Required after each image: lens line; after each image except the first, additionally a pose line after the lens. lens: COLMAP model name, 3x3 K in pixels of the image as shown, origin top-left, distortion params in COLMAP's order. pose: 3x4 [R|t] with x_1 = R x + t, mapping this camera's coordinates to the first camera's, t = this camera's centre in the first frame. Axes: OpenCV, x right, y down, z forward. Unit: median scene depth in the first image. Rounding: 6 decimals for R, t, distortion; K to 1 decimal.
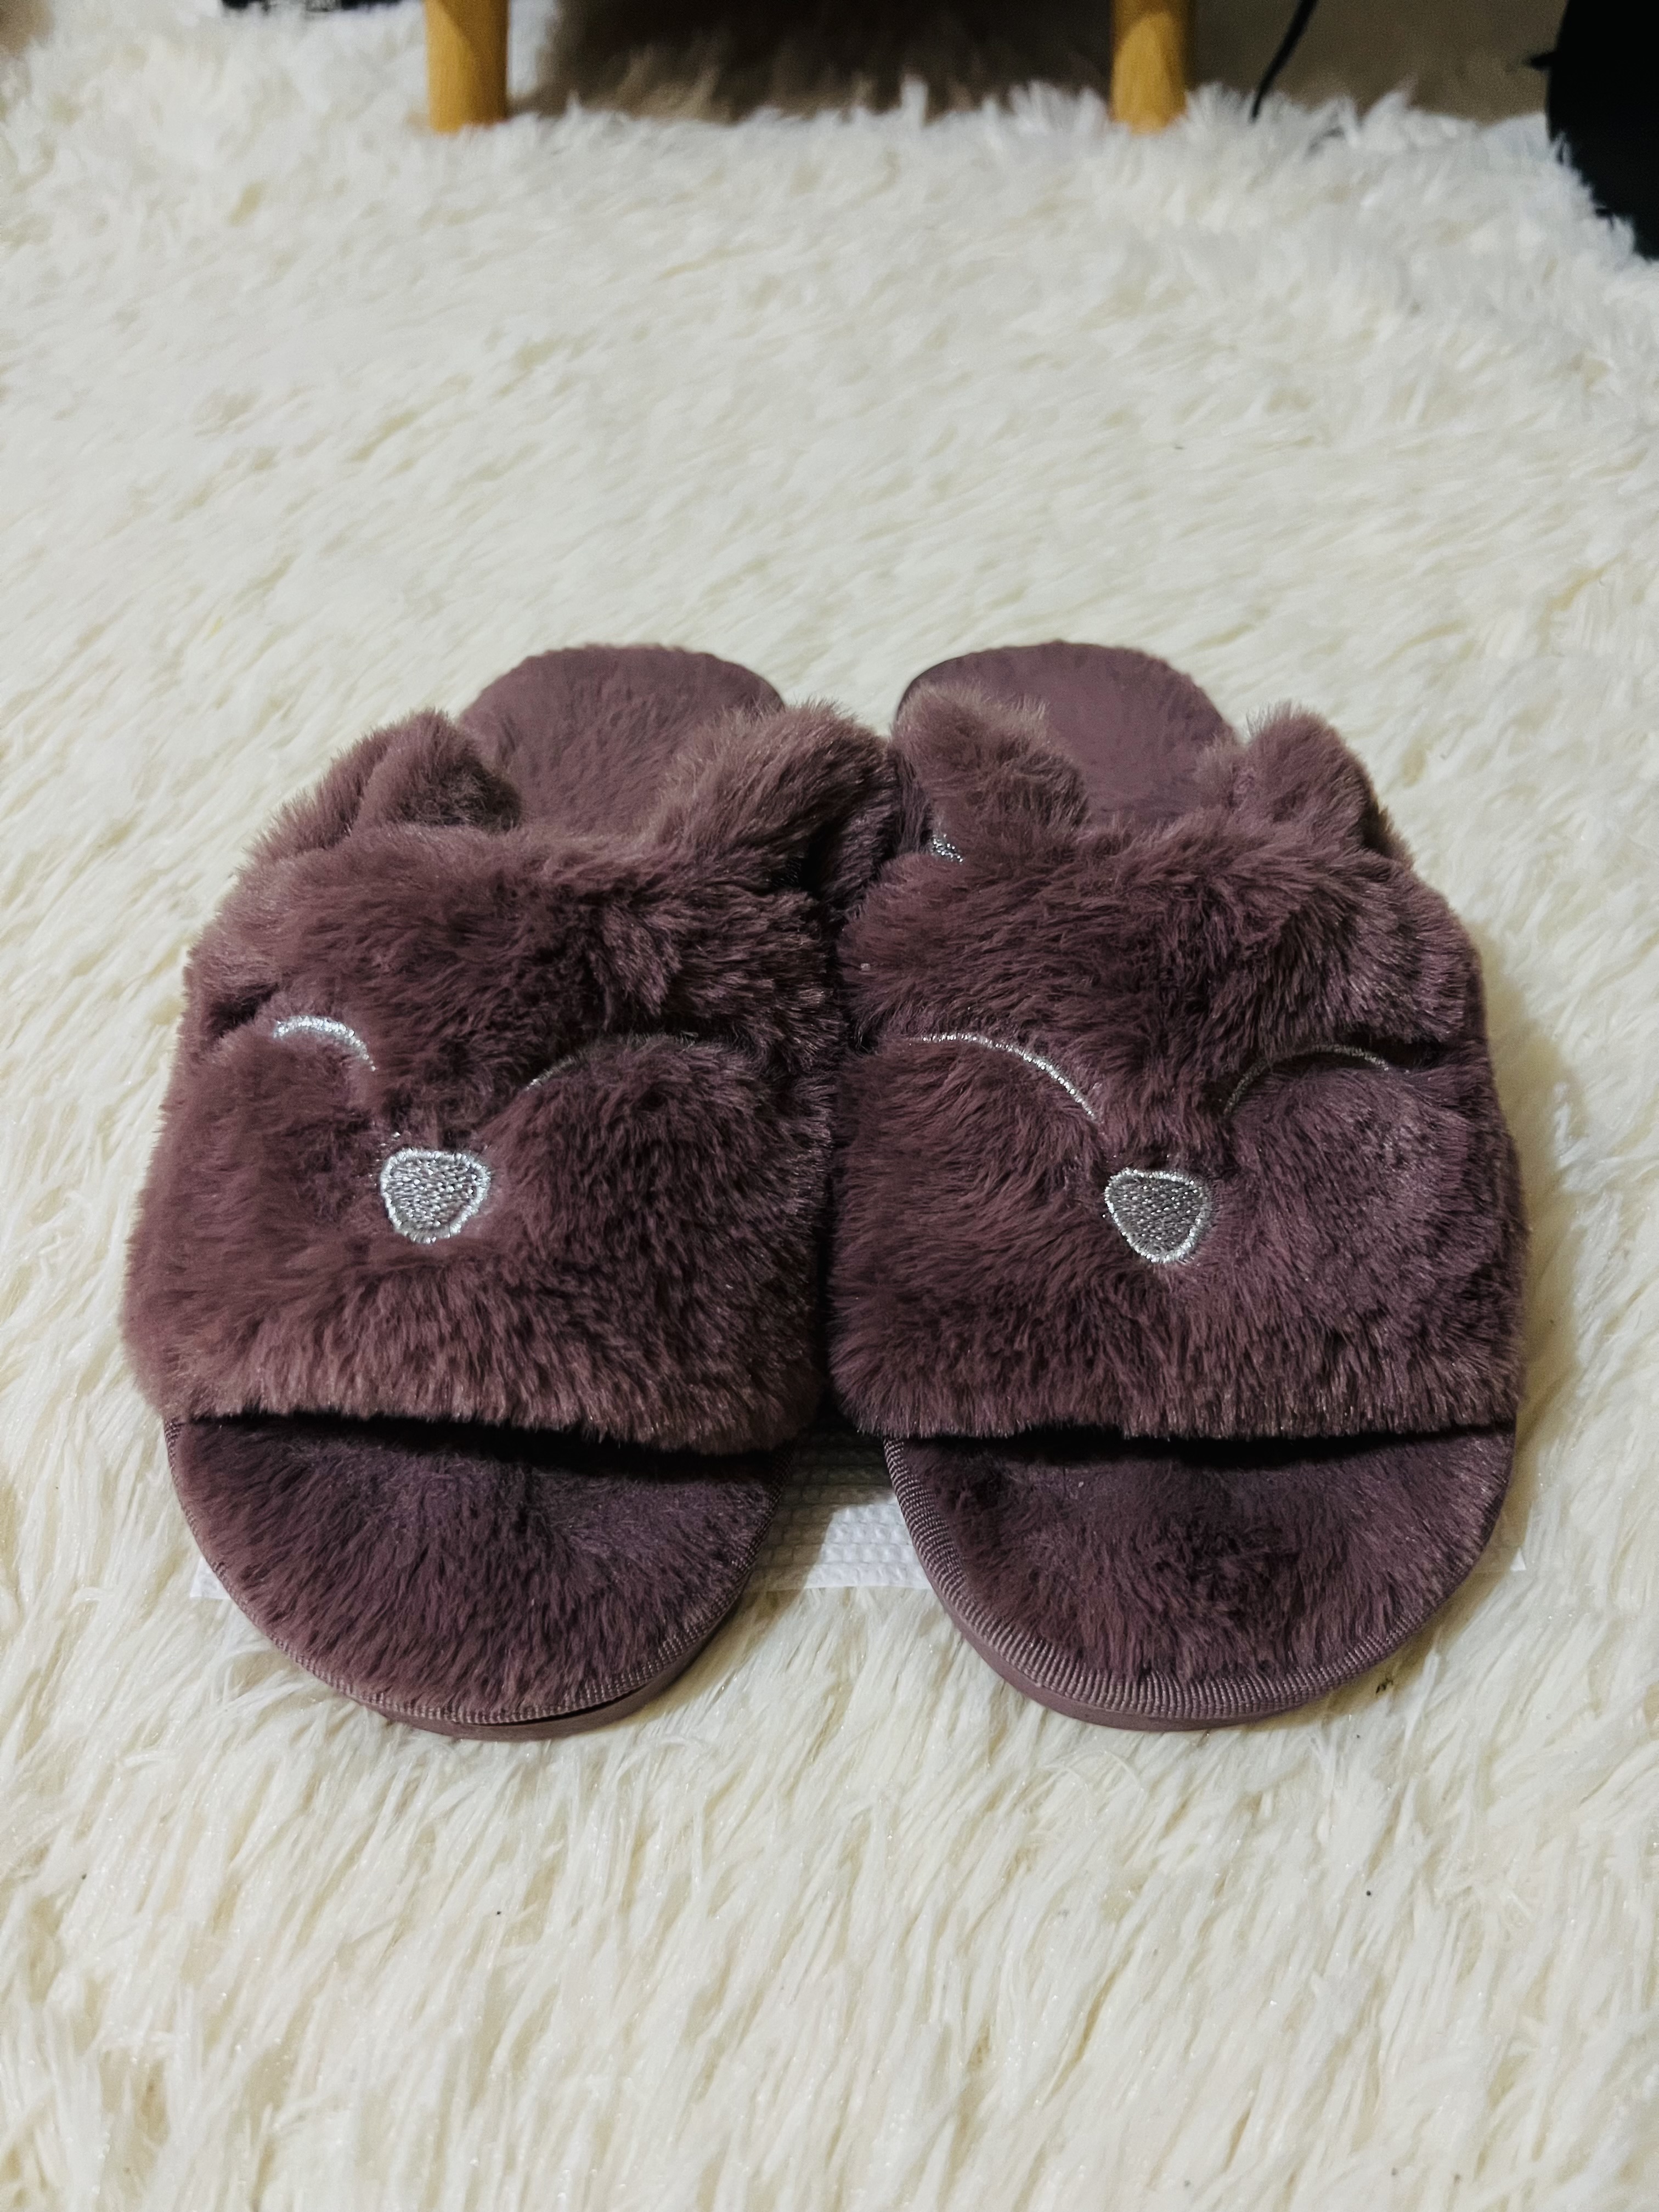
lens RADIAL K [[1682.8, 0, 829.5], [0, 1682.8, 1106.0], [0, 0, 1]] dist [0.002644, -0.009036]
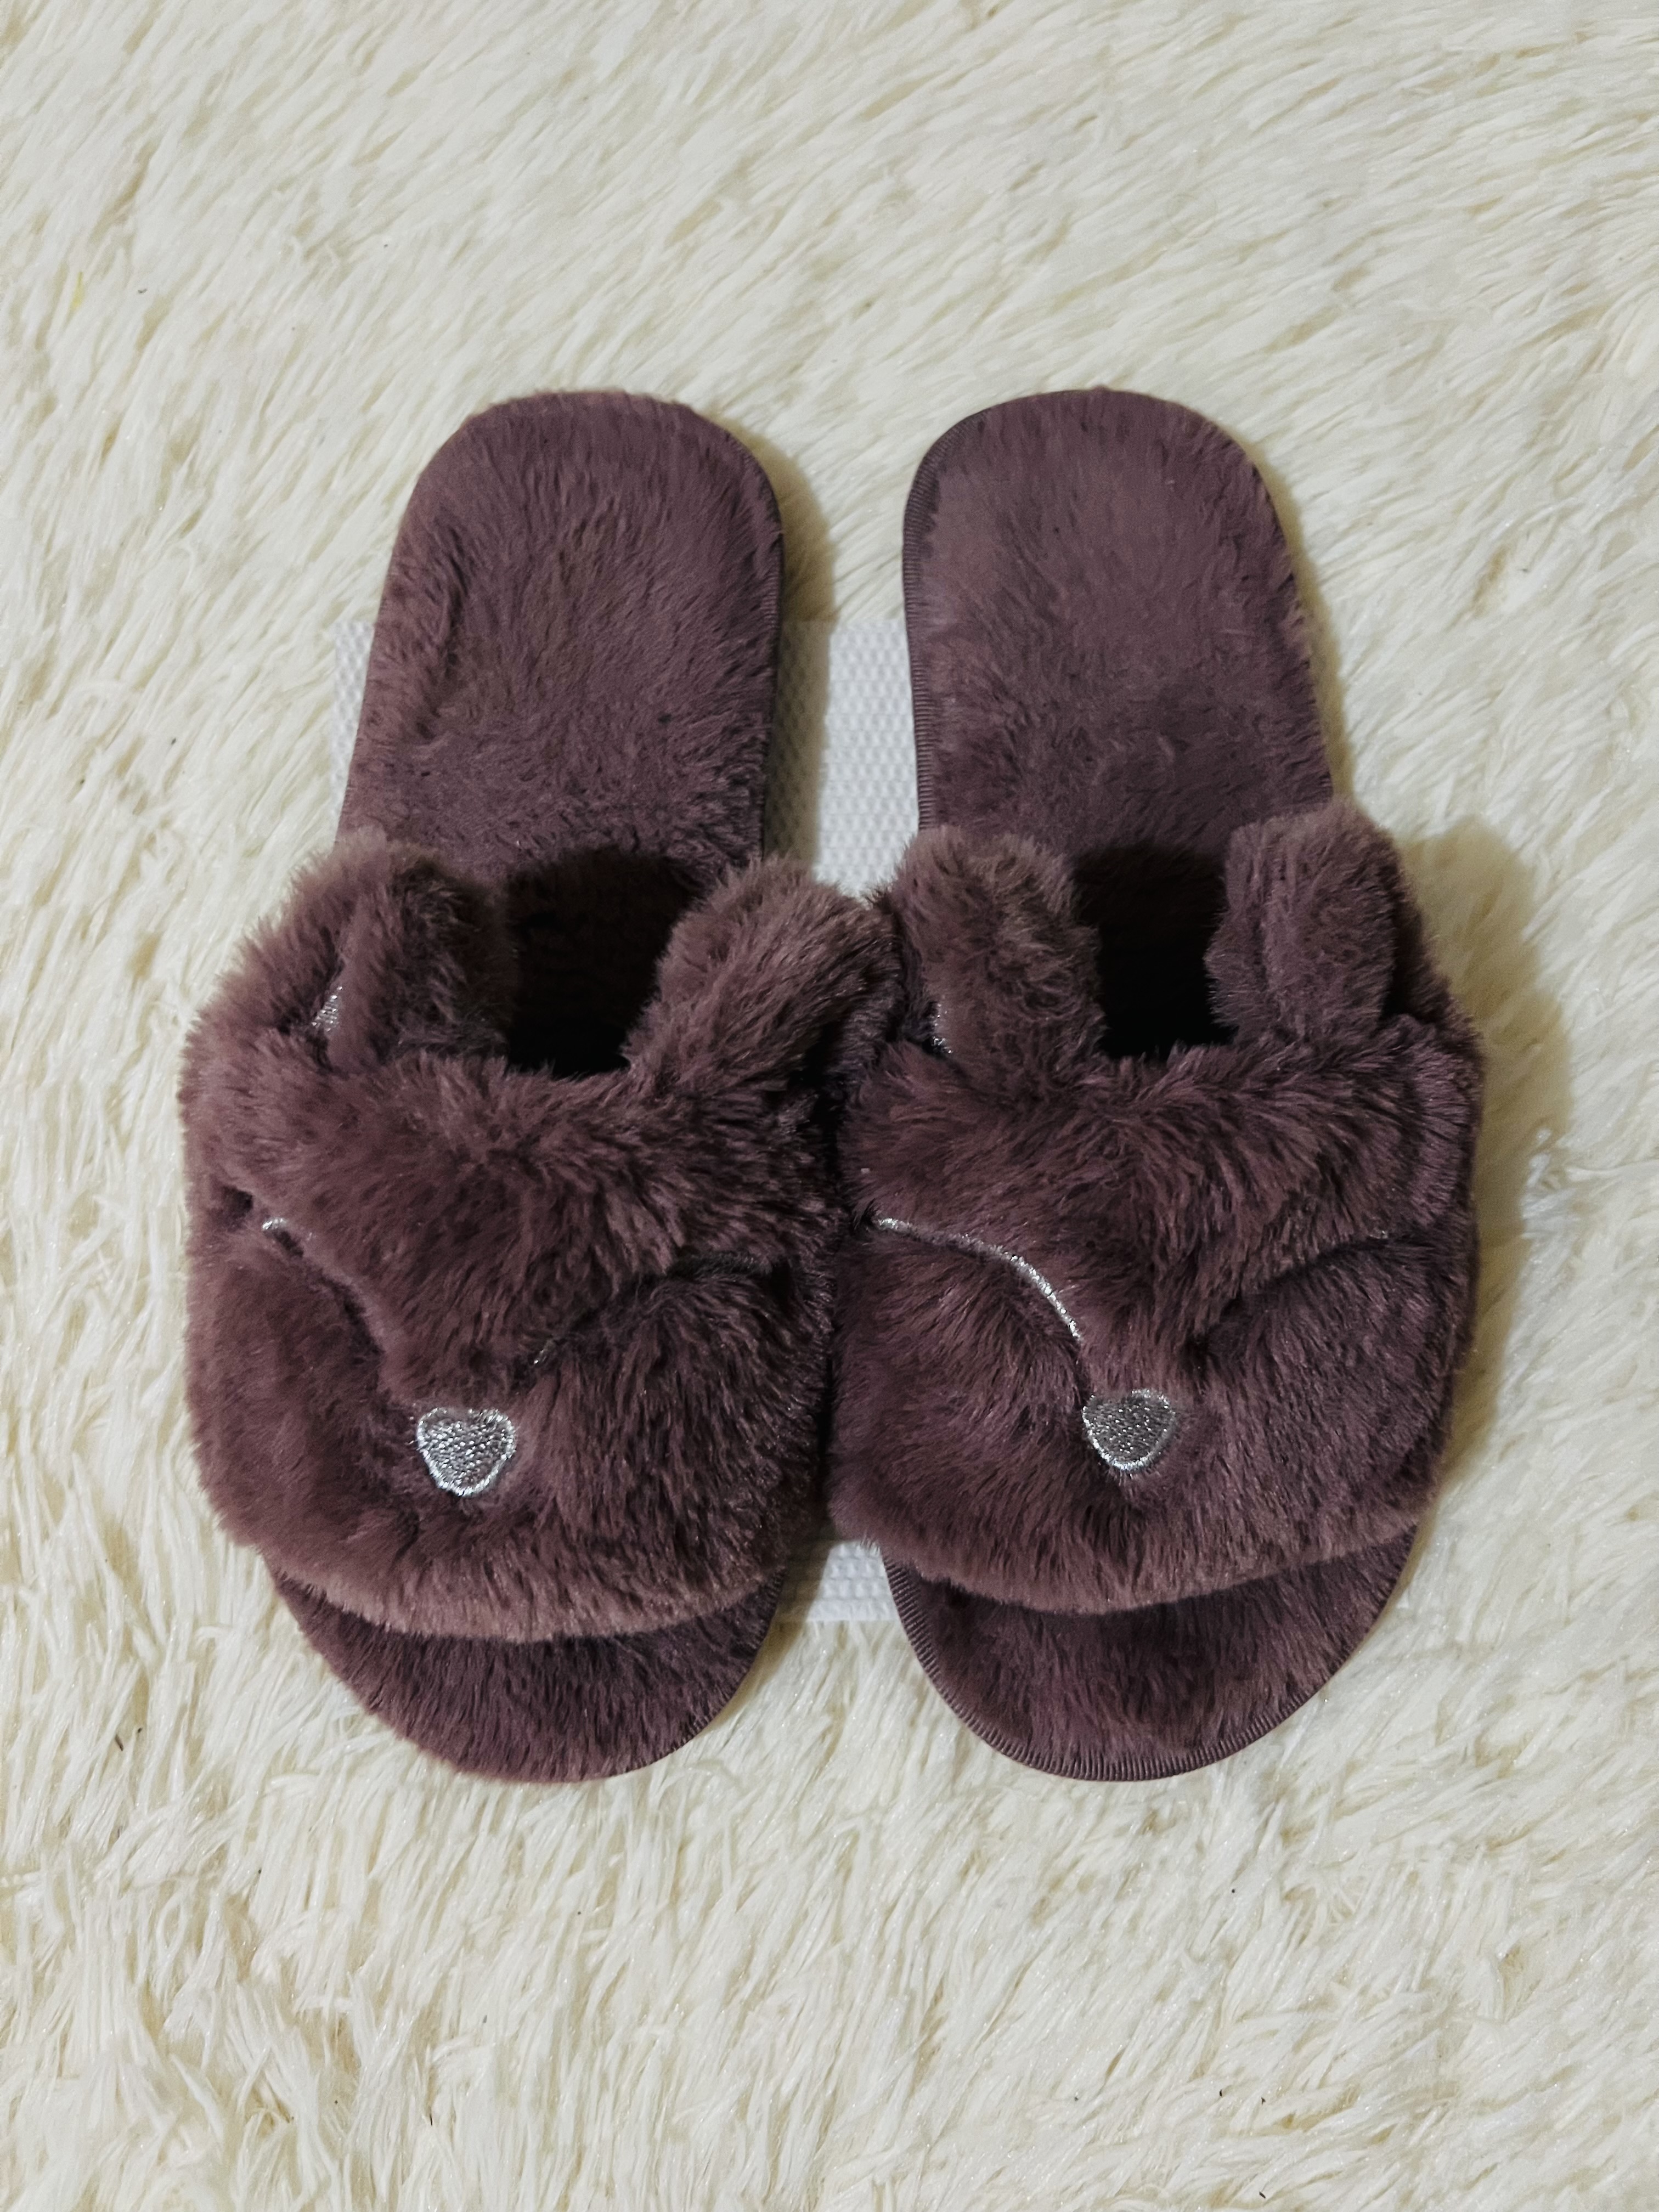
lens RADIAL K [[1669.7, 0, 829.5], [0, 1669.7, 1106.0], [0, 0, 1]] dist [-0.002867, 0.004395]
pose [[0.999970, 0.000751, 0.007743, -0.008633], [-0.004661, 0.854769, 0.518988, -0.712035], [-0.006229, -0.519008, 0.854747, 0.189814]]
